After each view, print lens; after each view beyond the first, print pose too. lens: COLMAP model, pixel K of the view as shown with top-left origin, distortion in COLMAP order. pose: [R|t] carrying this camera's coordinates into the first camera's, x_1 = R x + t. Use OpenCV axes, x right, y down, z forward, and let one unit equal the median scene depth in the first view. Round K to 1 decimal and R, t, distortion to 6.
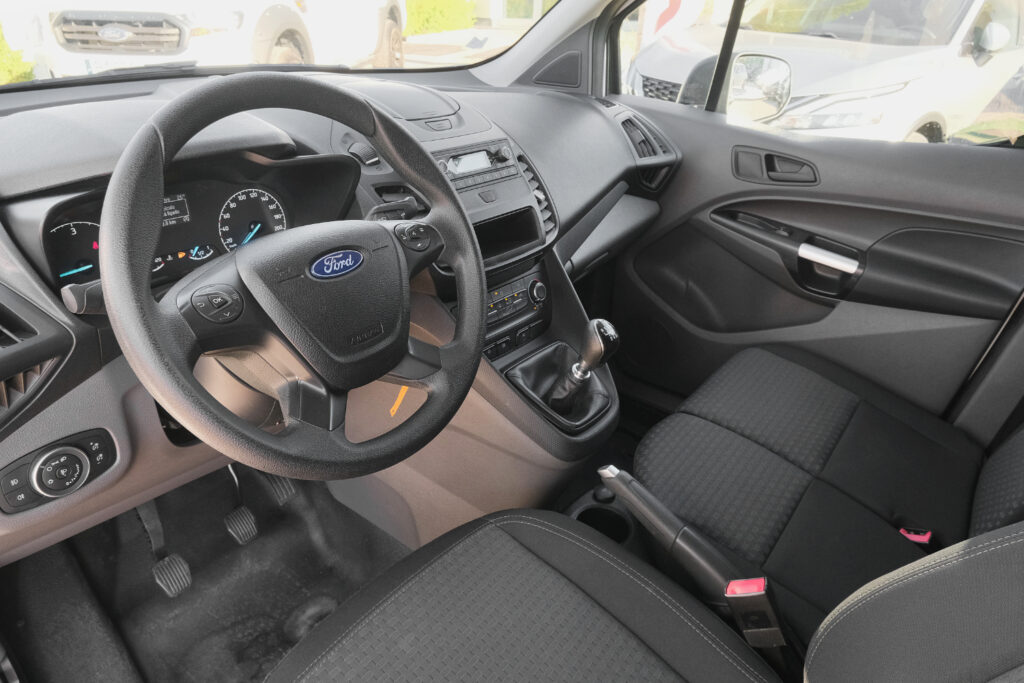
lens RADIAL K [[664.8, 0, 507.2], [0, 664.8, 343.0], [0, 0, 1]] dist [0.003841, 0.005103]
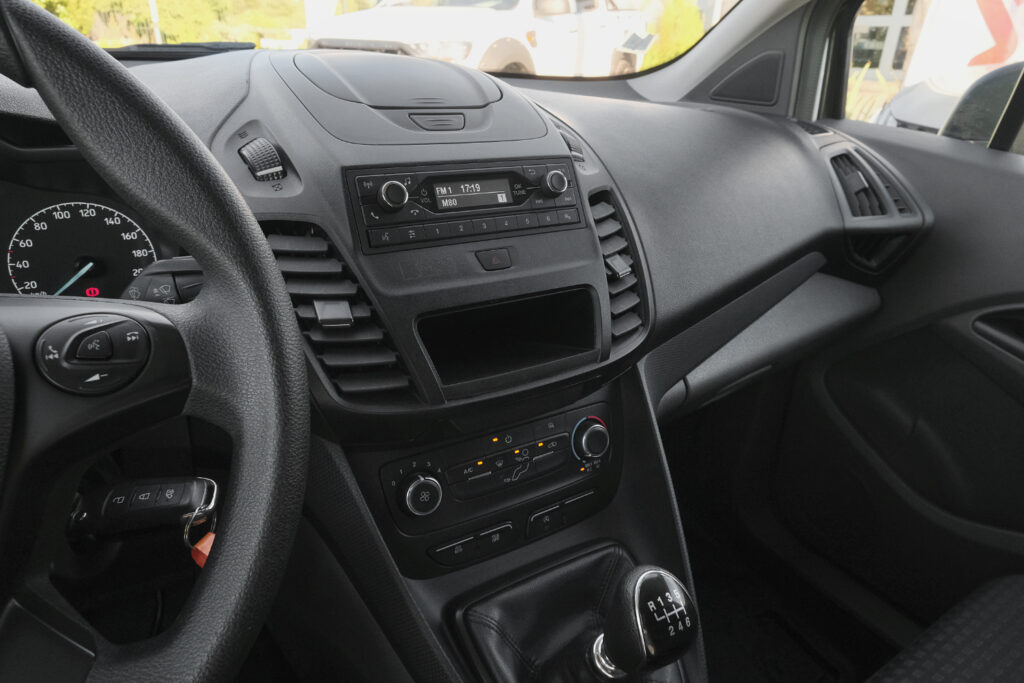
lens RADIAL K [[664.8, 0, 510.7], [0, 664.8, 340.4], [0, 0, 1]] dist [0.003841, 0.005103]
pose [[0.946081, 0.148273, -0.288002, 0.126904], [-0.165175, 0.985637, -0.035160, -0.126721], [0.278653, 0.080835, 0.956984, 0.458750]]
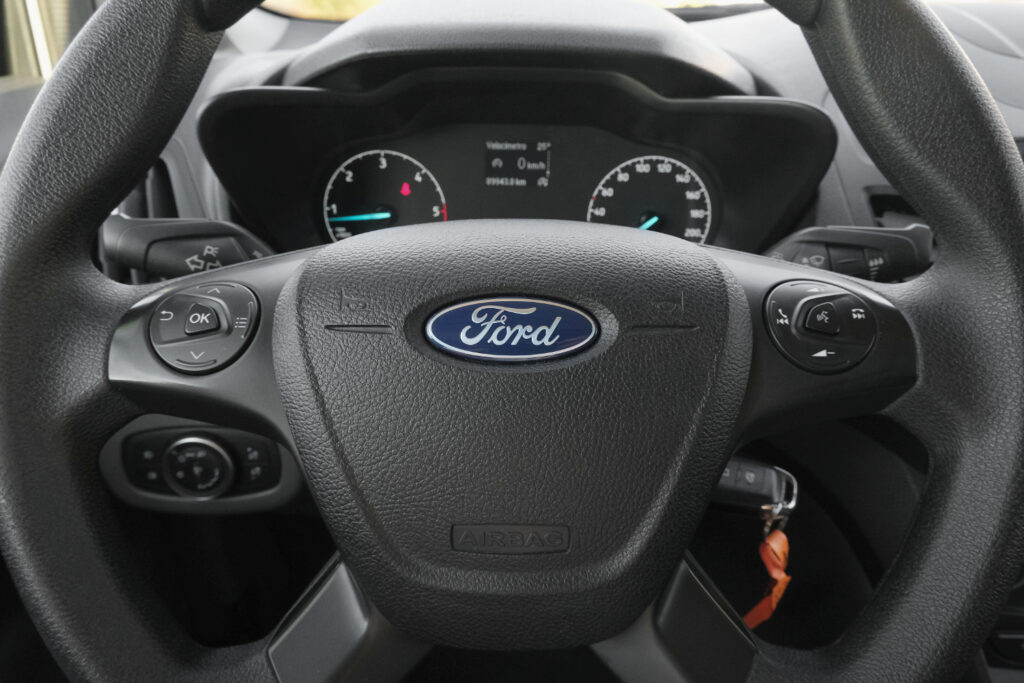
lens RADIAL K [[664.8, 0, 505.3], [0, 664.8, 340.8], [0, 0, 1]] dist [0.003841, 0.005103]
pose [[0.613533, 0.344158, -0.710726, 0.002128], [-0.355858, 0.923961, 0.140220, -0.094327], [0.704941, 0.166888, 0.689352, 0.431540]]
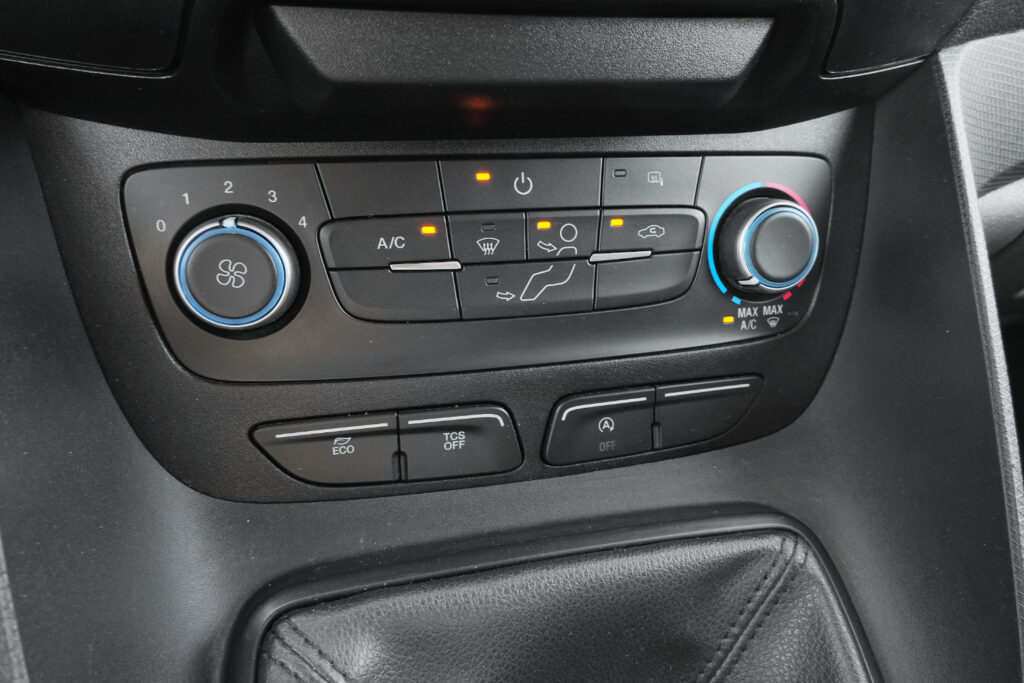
lens RADIAL K [[664.8, 0, 510.7], [0, 664.8, 332.0], [0, 0, 1]] dist [0.003841, 0.005103]
pose [[0.796646, 0.304075, -0.522392, 0.097044], [-0.294371, 0.950008, 0.104068, -0.050450], [0.527921, 0.070872, 0.846331, 0.789954]]
